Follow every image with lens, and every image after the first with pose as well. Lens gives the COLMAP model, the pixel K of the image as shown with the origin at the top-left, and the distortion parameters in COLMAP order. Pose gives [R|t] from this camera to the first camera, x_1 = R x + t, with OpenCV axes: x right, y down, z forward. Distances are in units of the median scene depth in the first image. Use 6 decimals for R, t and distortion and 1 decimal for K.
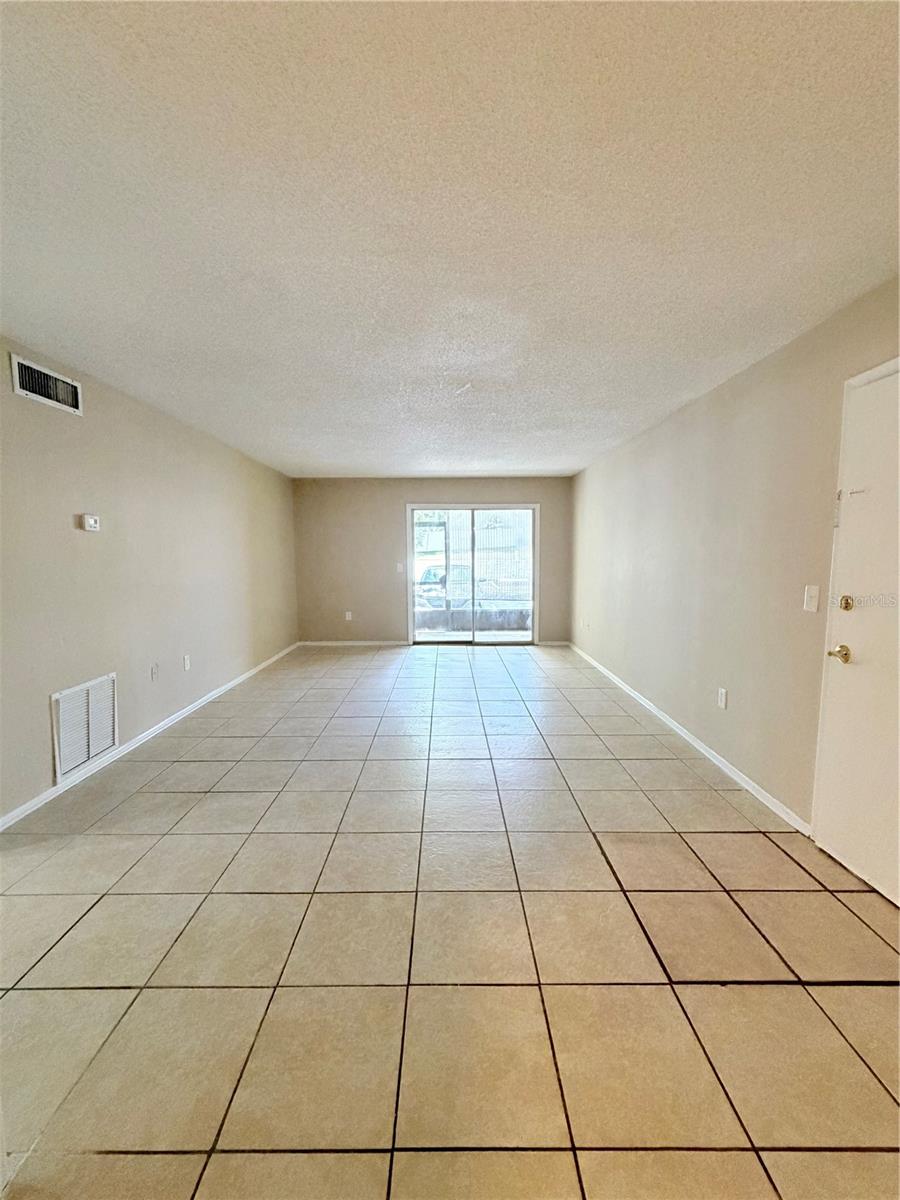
lens RADIAL K [[479.0, 0, 451.3], [0, 479.0, 600.3], [0, 0, 1]] dist [-0.000025, 0.000024]
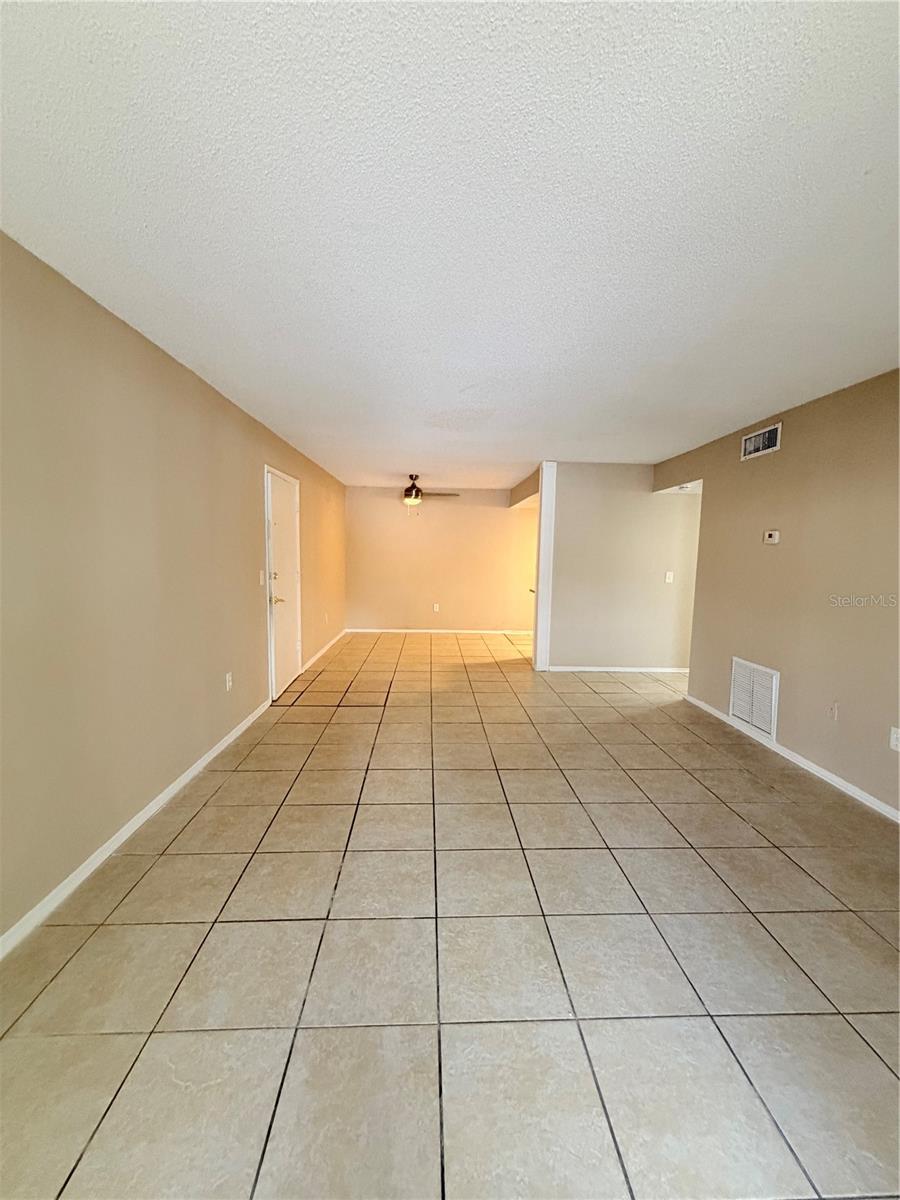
lens RADIAL K [[479.0, 0, 451.3], [0, 479.0, 600.3], [0, 0, 1]] dist [-0.000025, 0.000024]
pose [[-0.998747, -0.013452, -0.048205, 0.105091], [-0.023077, 0.978474, 0.205077, -0.233300], [0.044409, 0.205932, -0.977558, 2.160360]]
